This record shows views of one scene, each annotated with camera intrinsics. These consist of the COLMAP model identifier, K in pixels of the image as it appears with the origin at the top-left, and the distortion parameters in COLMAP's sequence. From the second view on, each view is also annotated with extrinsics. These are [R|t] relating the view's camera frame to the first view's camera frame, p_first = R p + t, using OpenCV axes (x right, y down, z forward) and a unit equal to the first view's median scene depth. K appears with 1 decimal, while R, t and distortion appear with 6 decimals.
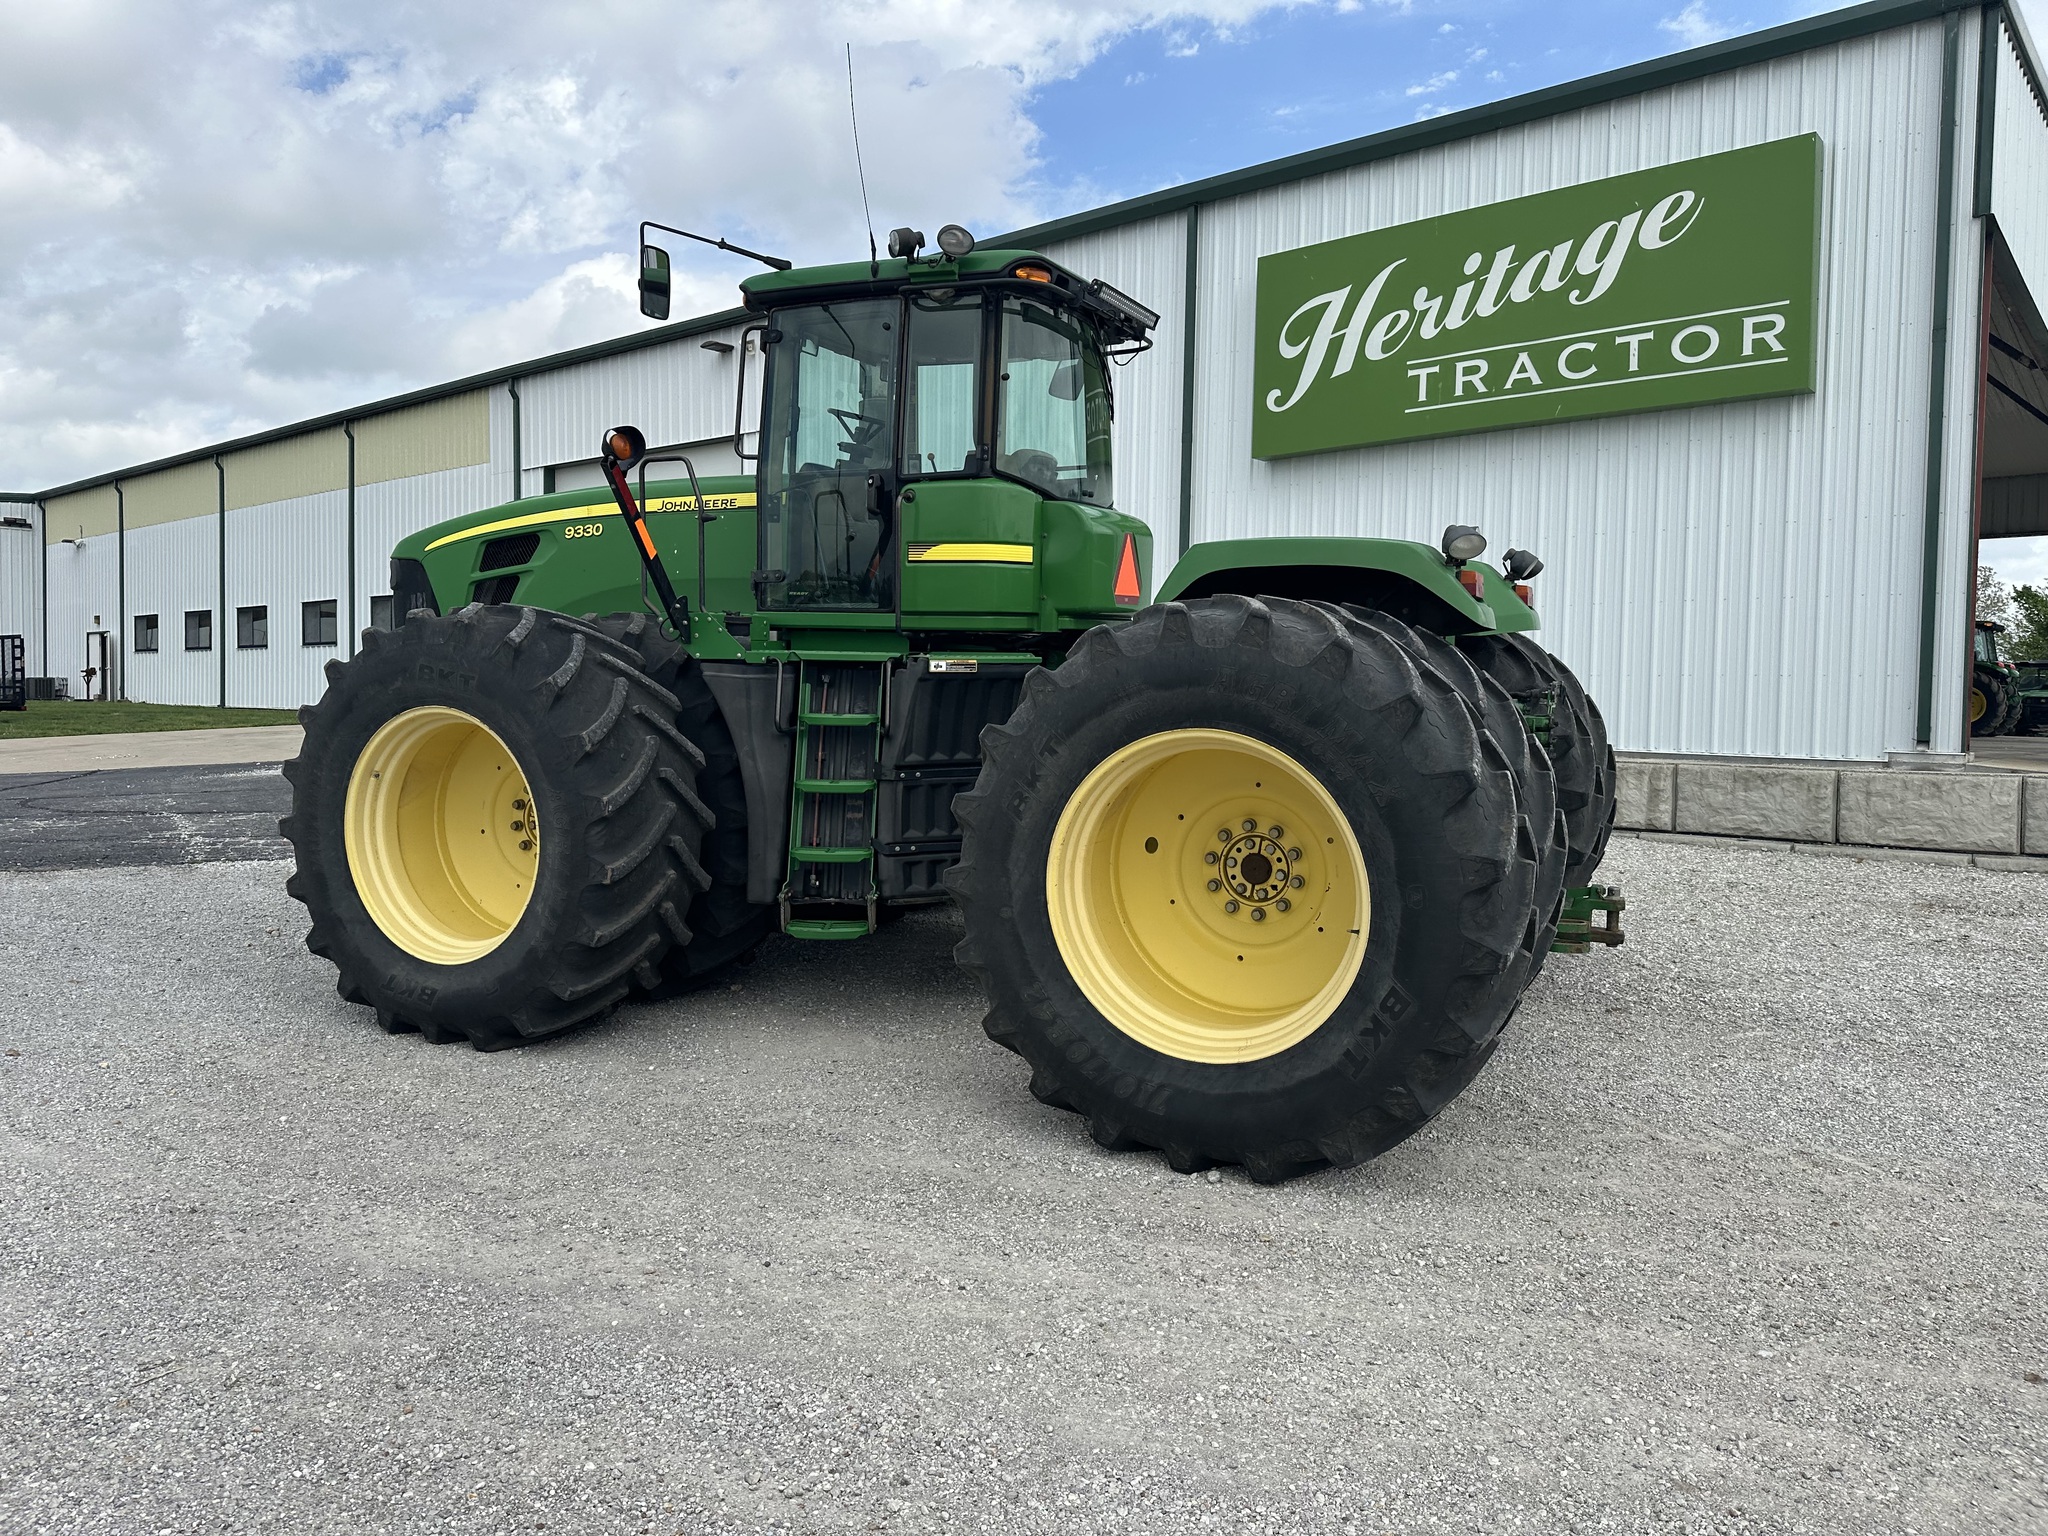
lens RADIAL K [[1435.6, 0, 1022.3], [0, 1435.6, 766.7], [0, 0, 1]] dist [0.055373, -0.067746]
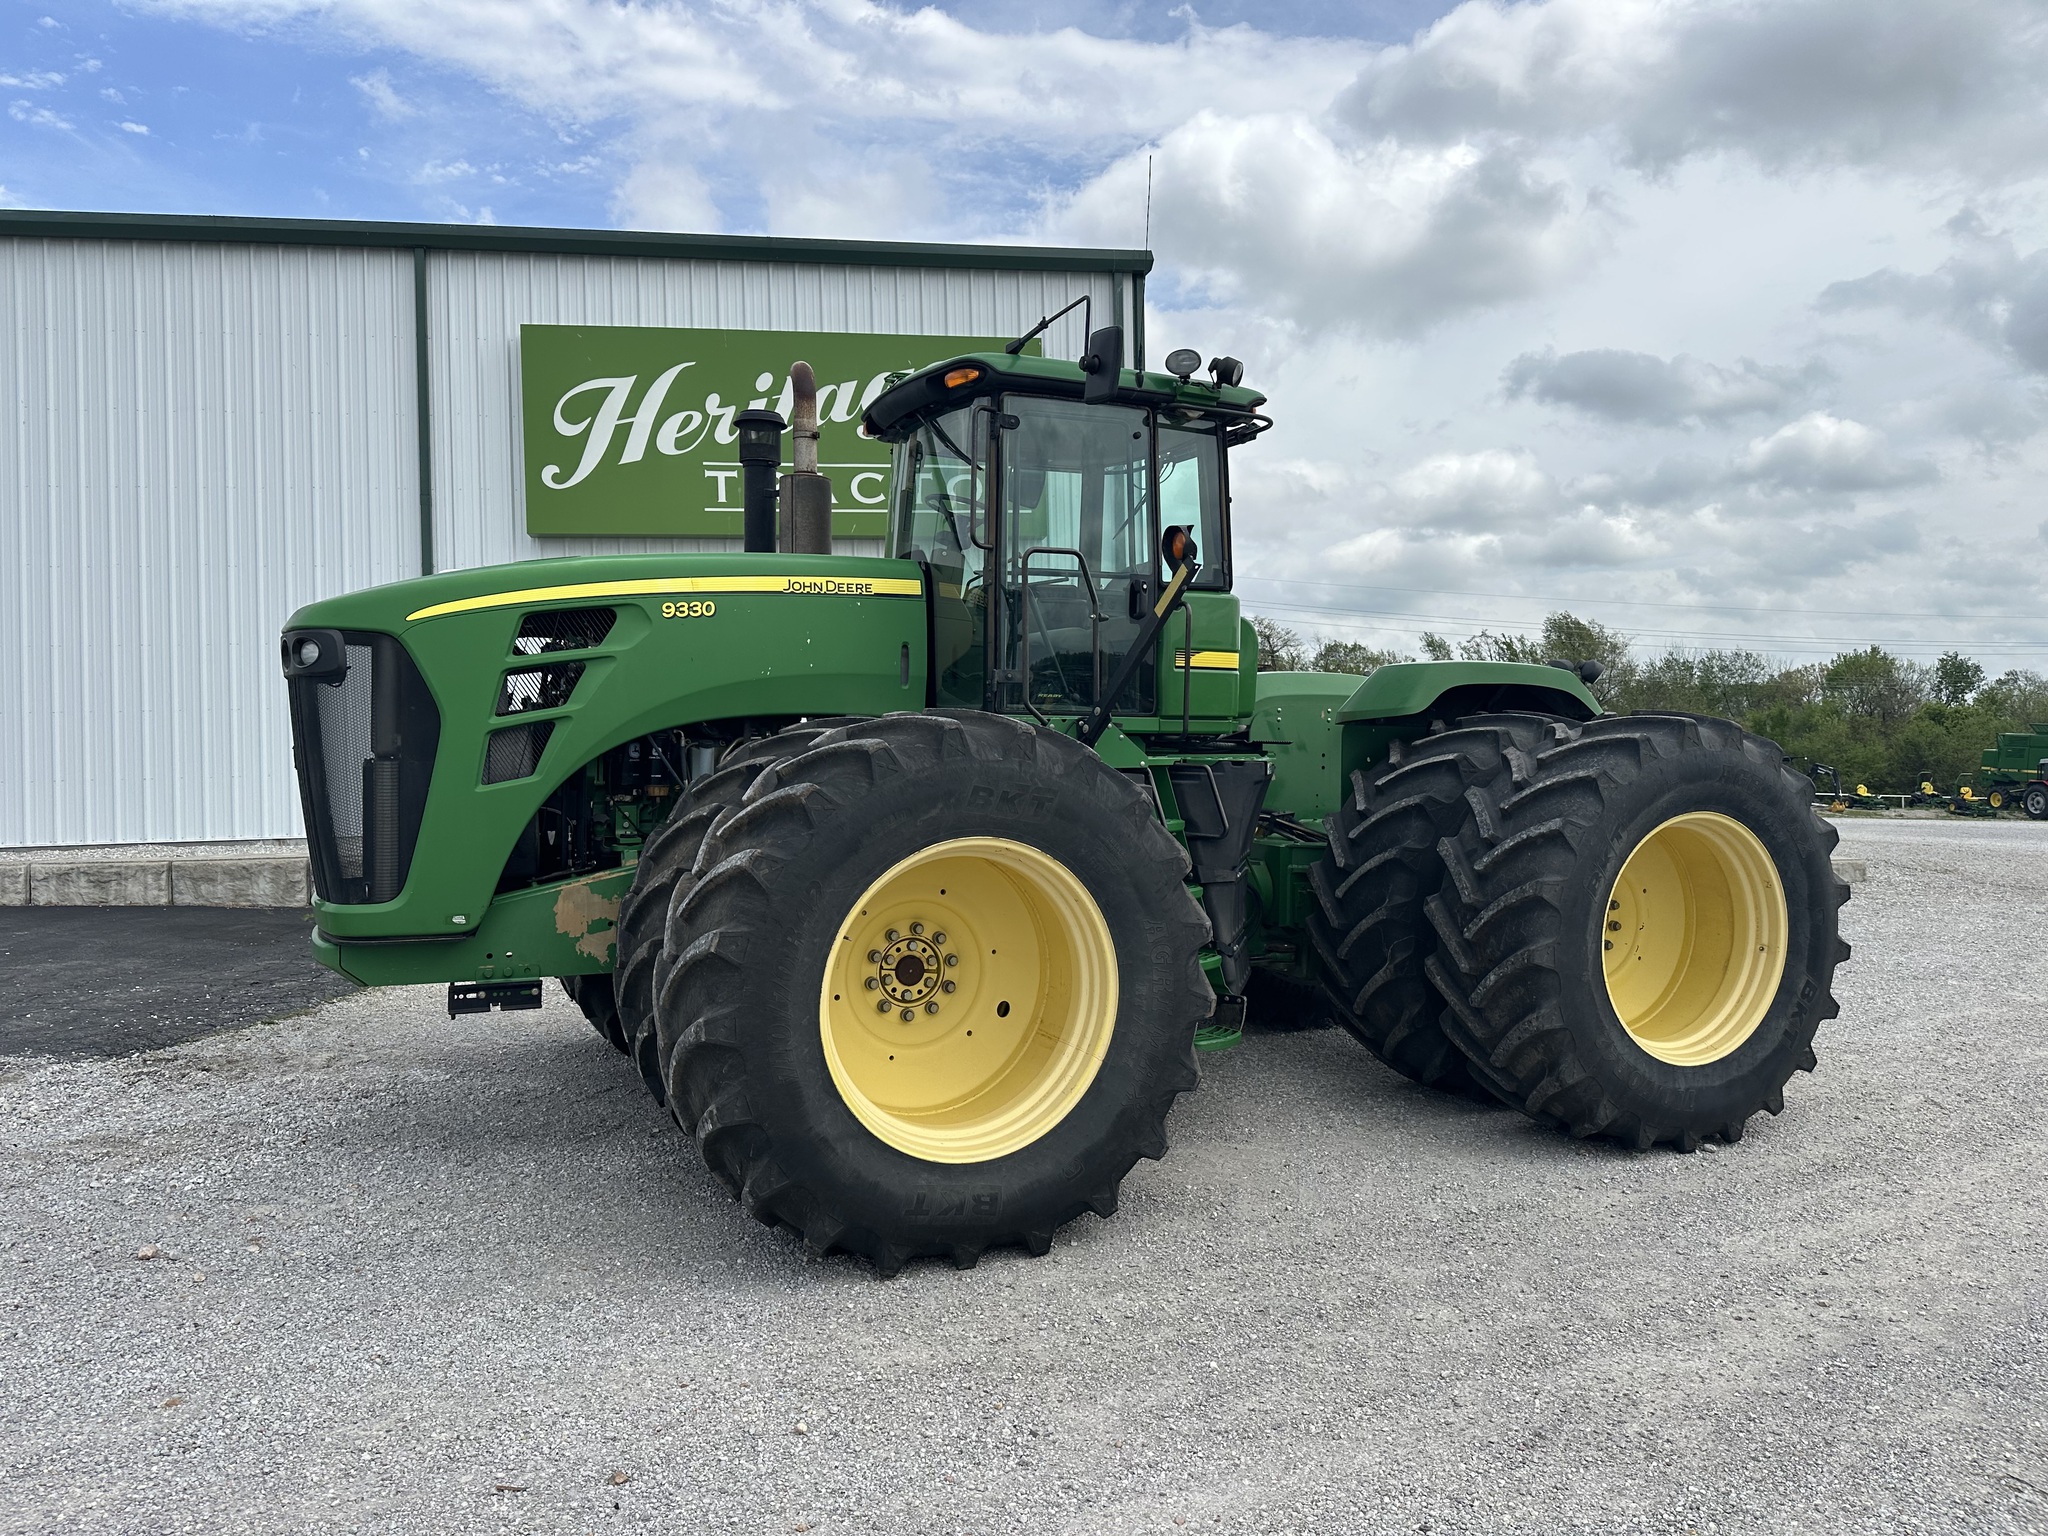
lens RADIAL K [[1446.4, 0, 1016.3], [0, 1446.4, 758.7], [0, 0, 1]] dist [0.040214, -0.040937]
pose [[0.643260, -0.021279, 0.765352, -0.925439], [0.067875, 0.997263, -0.029320, -0.055537], [-0.762633, 0.070809, 0.642943, 0.427441]]
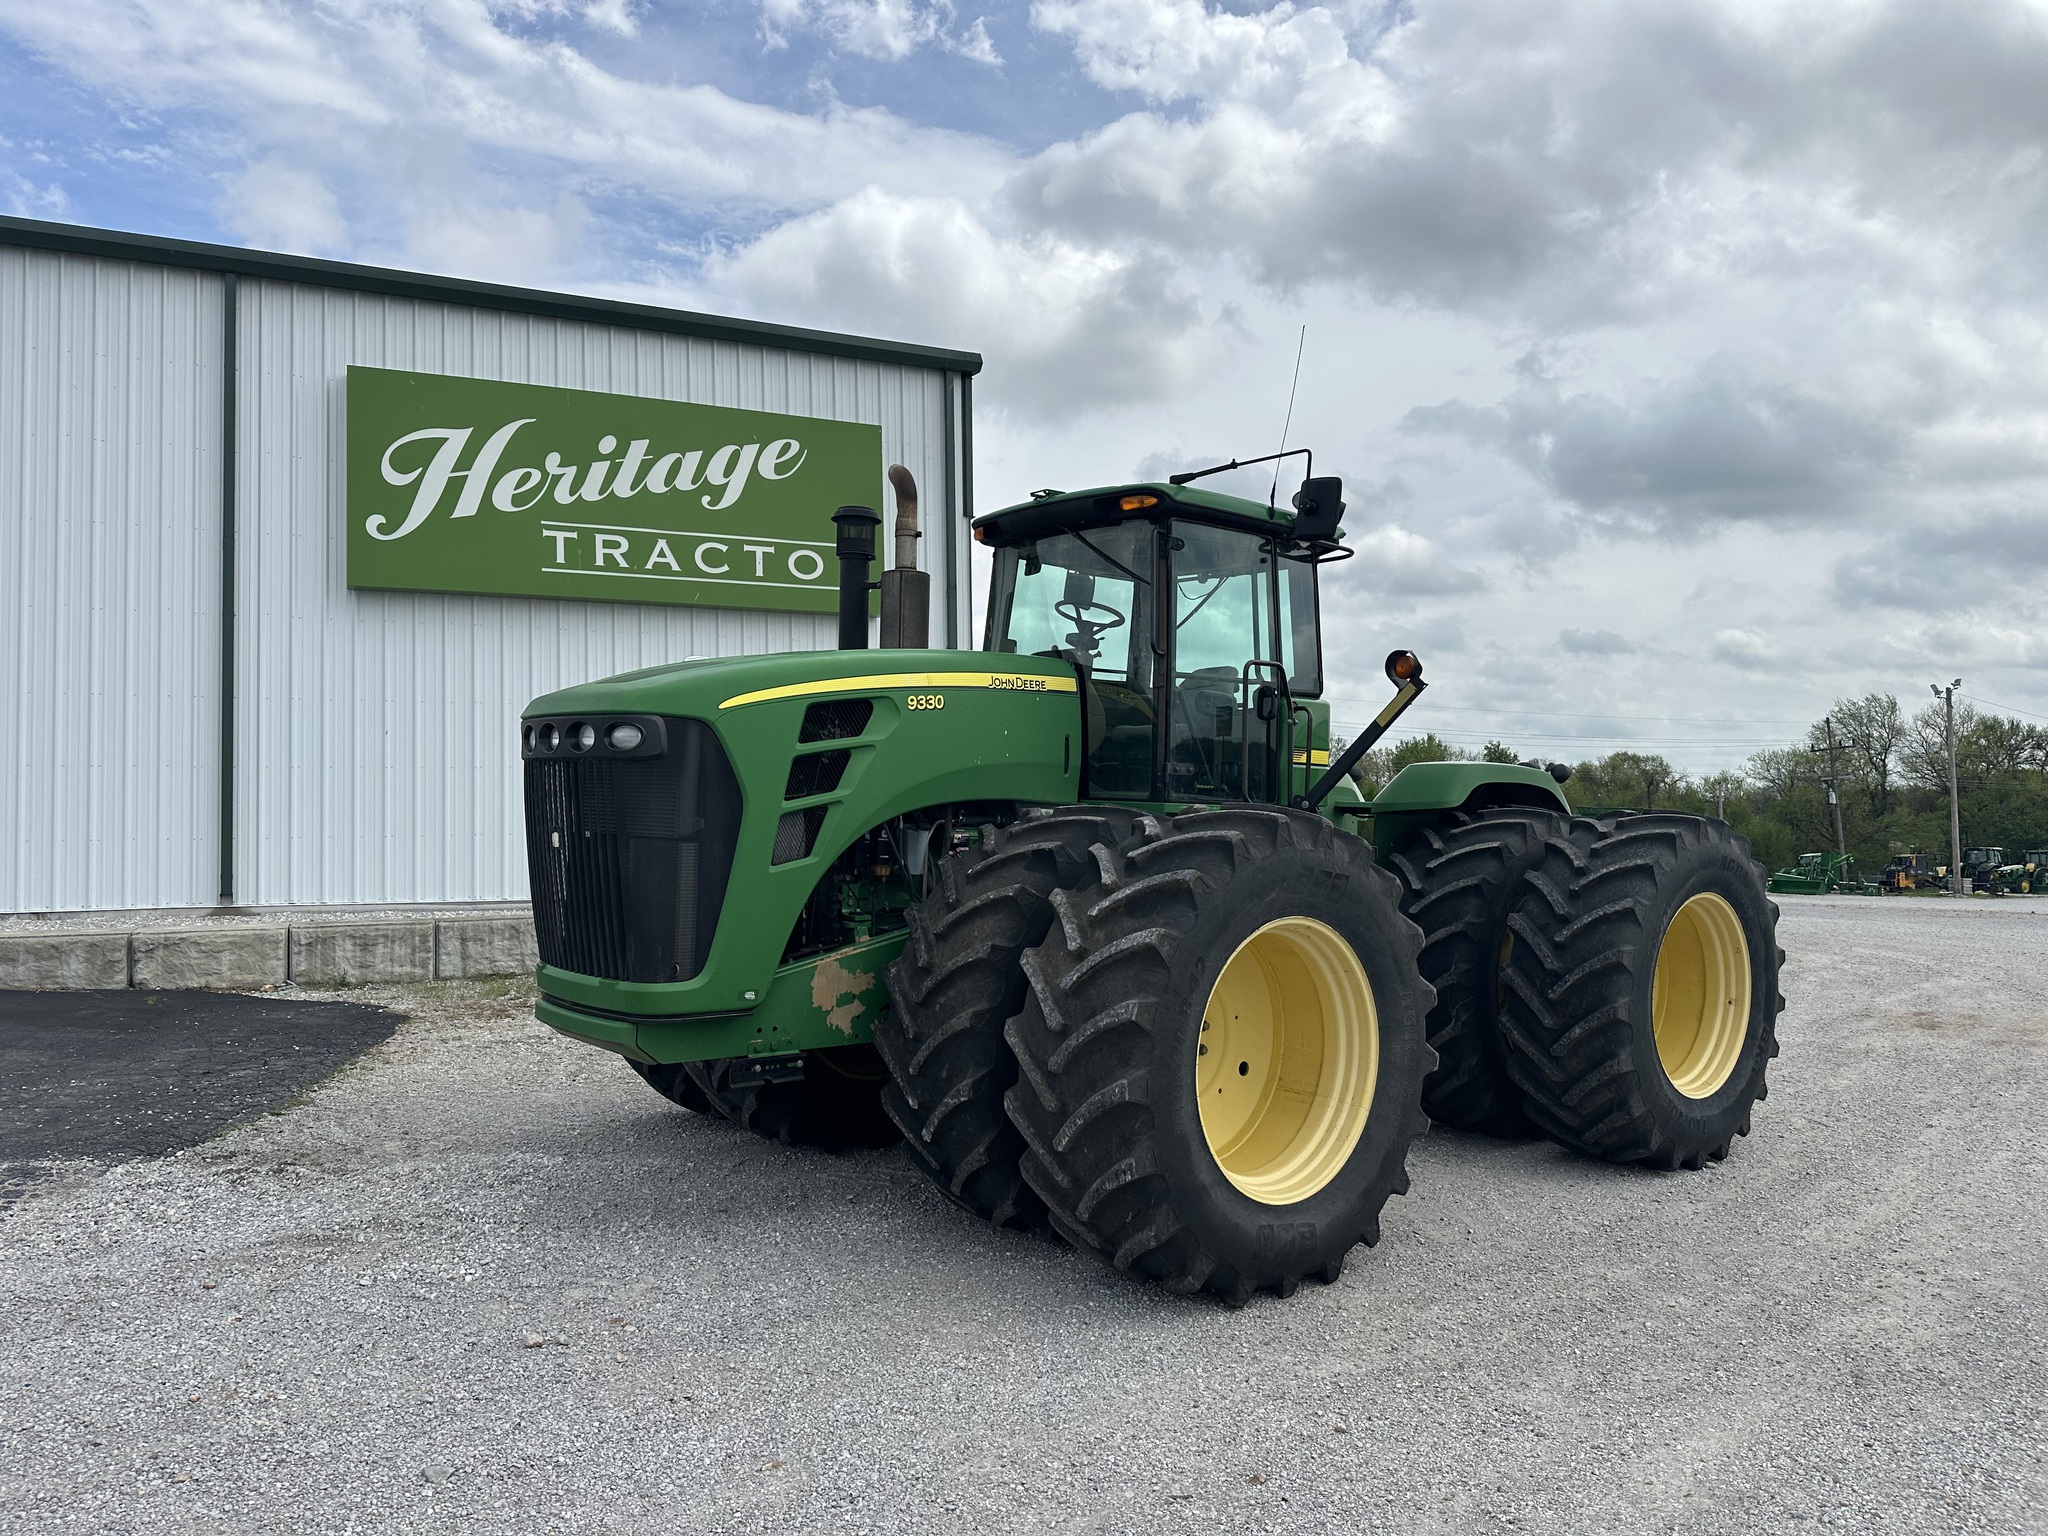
lens RADIAL K [[1446.4, 0, 1016.4], [0, 1446.4, 793.6], [0, 0, 1]] dist [0.040214, -0.040937]
pose [[0.418477, 0.004718, 0.908215, -1.214957], [0.061039, 0.997579, -0.033307, -0.092814], [-0.906174, 0.069375, 0.417176, 0.709549]]
